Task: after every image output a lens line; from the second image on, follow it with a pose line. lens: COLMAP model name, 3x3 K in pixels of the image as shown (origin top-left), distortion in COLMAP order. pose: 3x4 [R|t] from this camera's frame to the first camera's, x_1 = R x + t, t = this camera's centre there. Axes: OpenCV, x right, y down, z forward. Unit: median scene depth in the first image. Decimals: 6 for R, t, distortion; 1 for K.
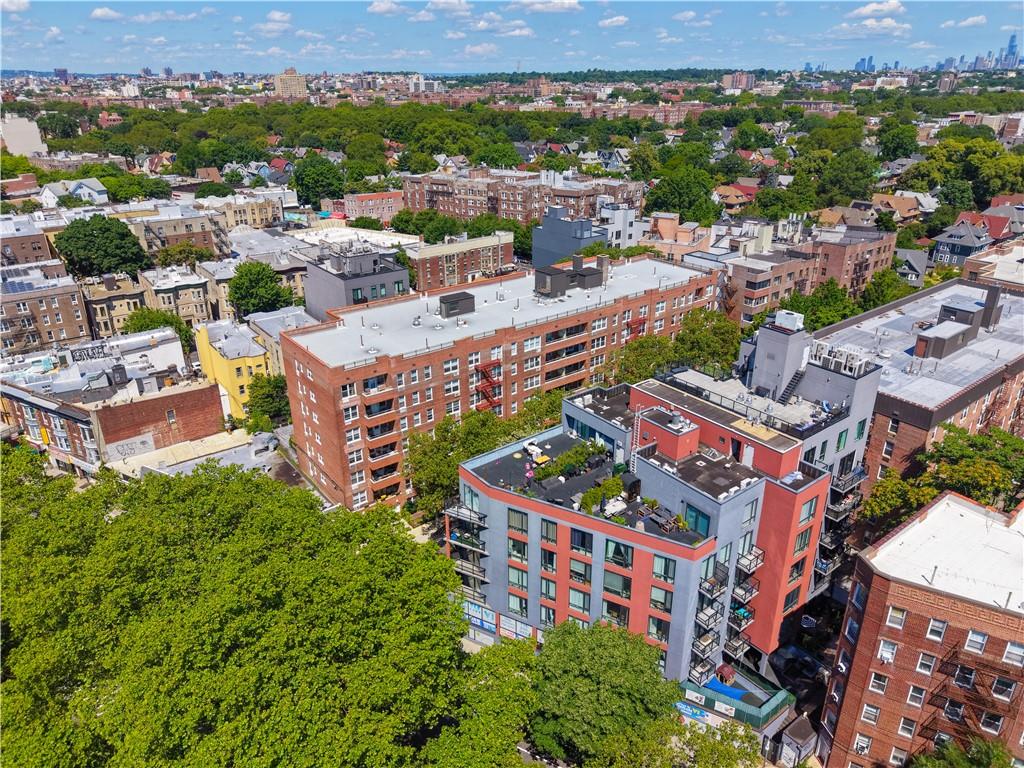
lens RADIAL K [[688.2, 0, 515.4], [0, 688.2, 371.2], [0, 0, 1]] dist [0.041961, -0.048961]
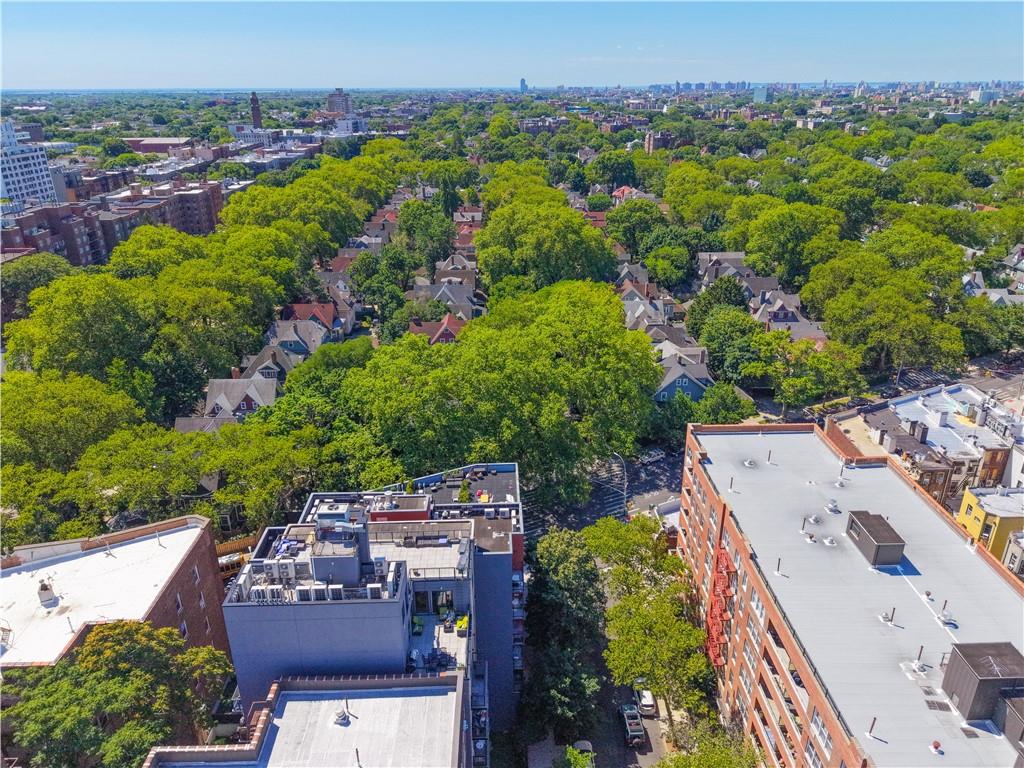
lens RADIAL K [[688.2, 0, 515.4], [0, 688.2, 371.2], [0, 0, 1]] dist [0.041961, -0.048961]
pose [[-0.590489, 0.313460, -0.743683, 0.435926], [-0.311247, 0.761752, 0.568207, -0.383322], [0.744613, 0.566989, -0.352243, 0.717899]]
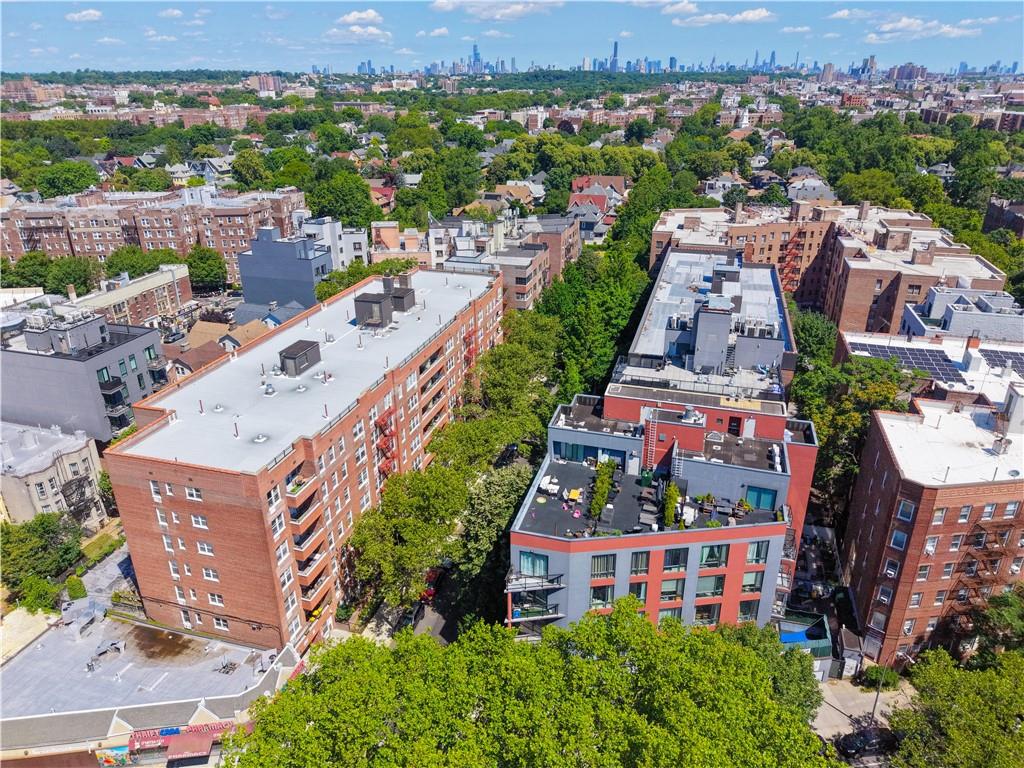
lens RADIAL K [[688.2, 0, 515.4], [0, 688.2, 371.2], [0, 0, 1]] dist [0.041961, -0.048961]
pose [[0.806881, -0.230819, 0.543751, -0.267282], [0.232051, 0.970354, 0.067564, -0.062363], [-0.543226, 0.071662, 0.836523, 0.136733]]
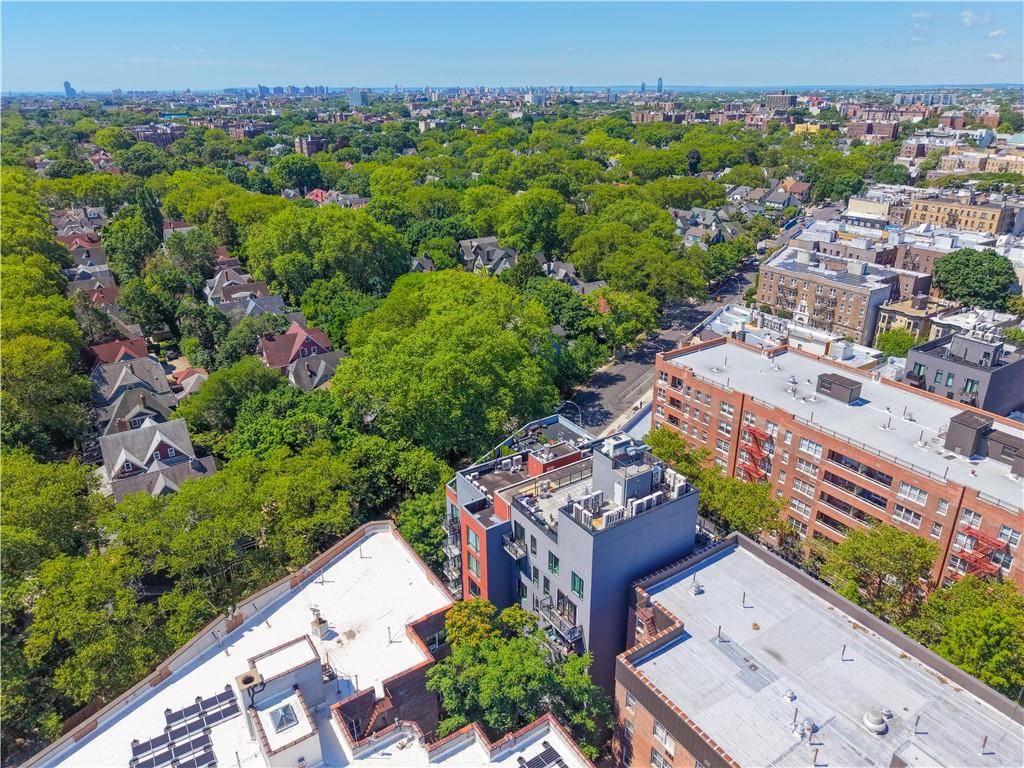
lens RADIAL K [[688.2, 0, 515.4], [0, 688.2, 371.2], [0, 0, 1]] dist [0.041961, -0.048961]
pose [[-0.073026, 0.381505, -0.921478, 0.663763], [-0.387063, 0.840682, 0.378728, -0.247825], [0.919157, 0.384327, 0.086275, 0.401016]]
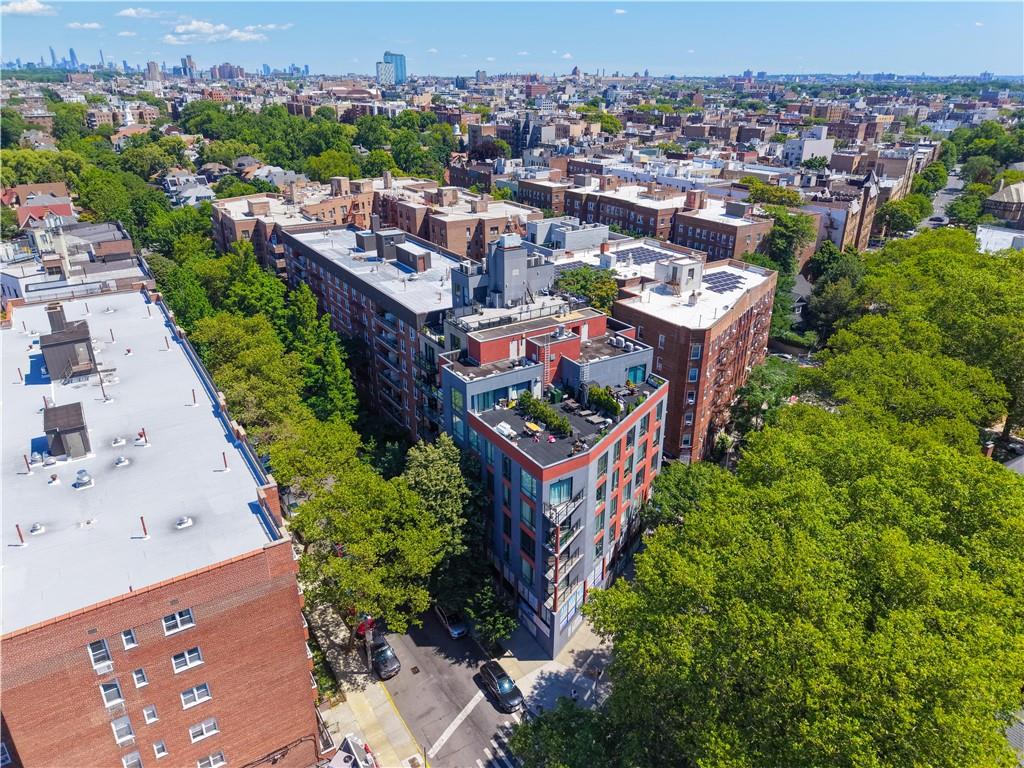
lens RADIAL K [[688.2, 0, 515.4], [0, 688.2, 371.2], [0, 0, 1]] dist [0.041961, -0.048961]
pose [[0.082422, -0.387950, 0.917988, -0.450061], [0.389668, 0.860338, 0.328600, -0.147410], [-0.917260, 0.330627, 0.222082, 0.423317]]
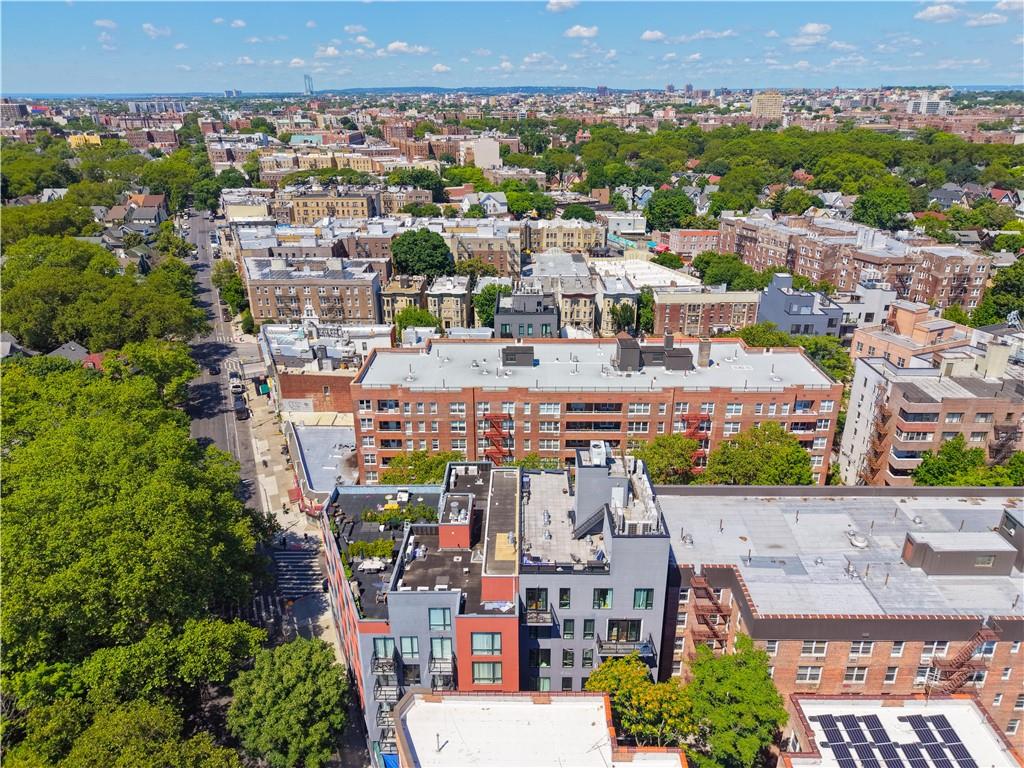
lens RADIAL K [[689.8, 0, 514.6], [0, 689.8, 366.5], [0, 0, 1]] dist [0.052234, -0.046192]
pose [[0.783505, 0.227592, -0.578206, 0.440799], [-0.241569, 0.968879, 0.054026, -0.112174], [0.572507, 0.097347, 0.814100, 0.086596]]
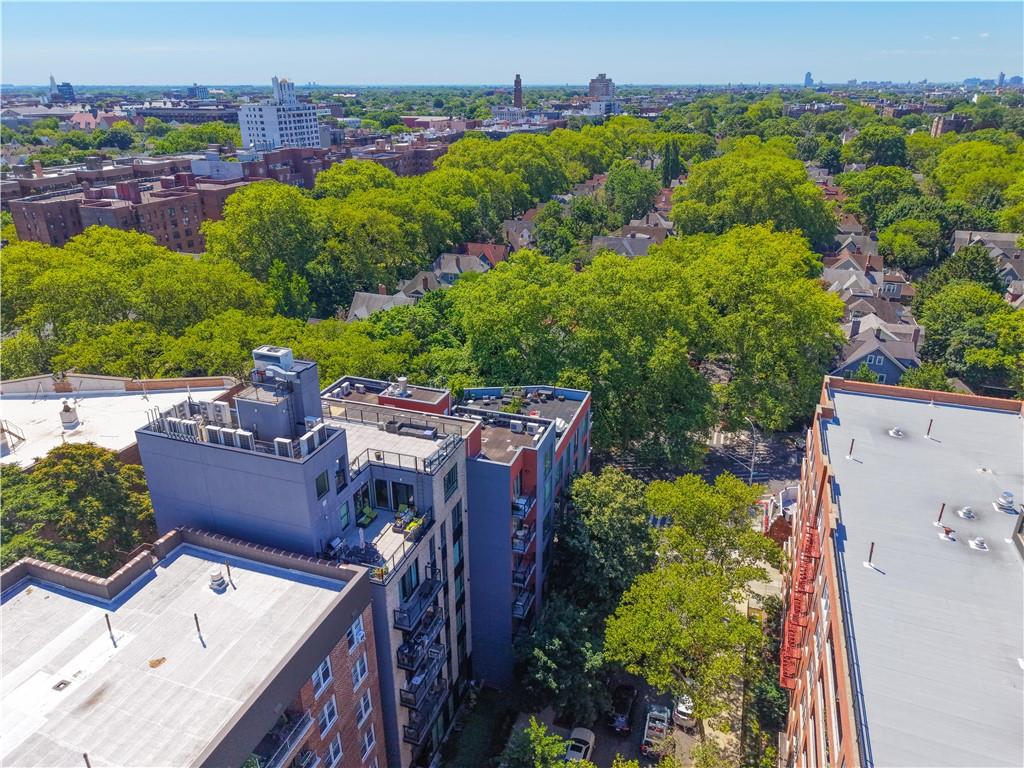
lens RADIAL K [[688.2, 0, 515.4], [0, 688.2, 371.2], [0, 0, 1]] dist [0.041961, -0.048961]
pose [[-0.839108, 0.212441, -0.500767, 0.289764], [-0.210759, 0.721710, 0.659329, -0.299799], [0.501477, 0.658789, -0.560819, 0.805507]]
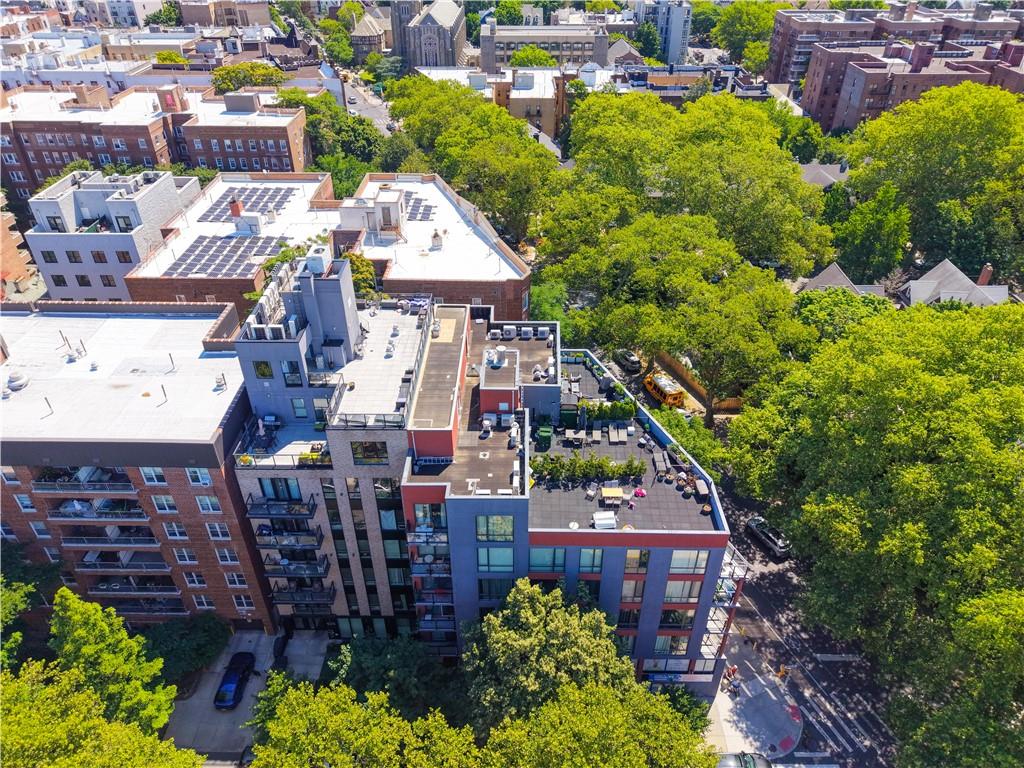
lens RADIAL K [[689.8, 0, 514.6], [0, 689.8, 366.5], [0, 0, 1]] dist [0.052234, -0.046192]
pose [[-0.778435, -0.351082, 0.520366, -0.123882], [0.251355, 0.585279, 0.770889, -0.288471], [-0.575204, 0.730883, -0.367355, 0.661158]]
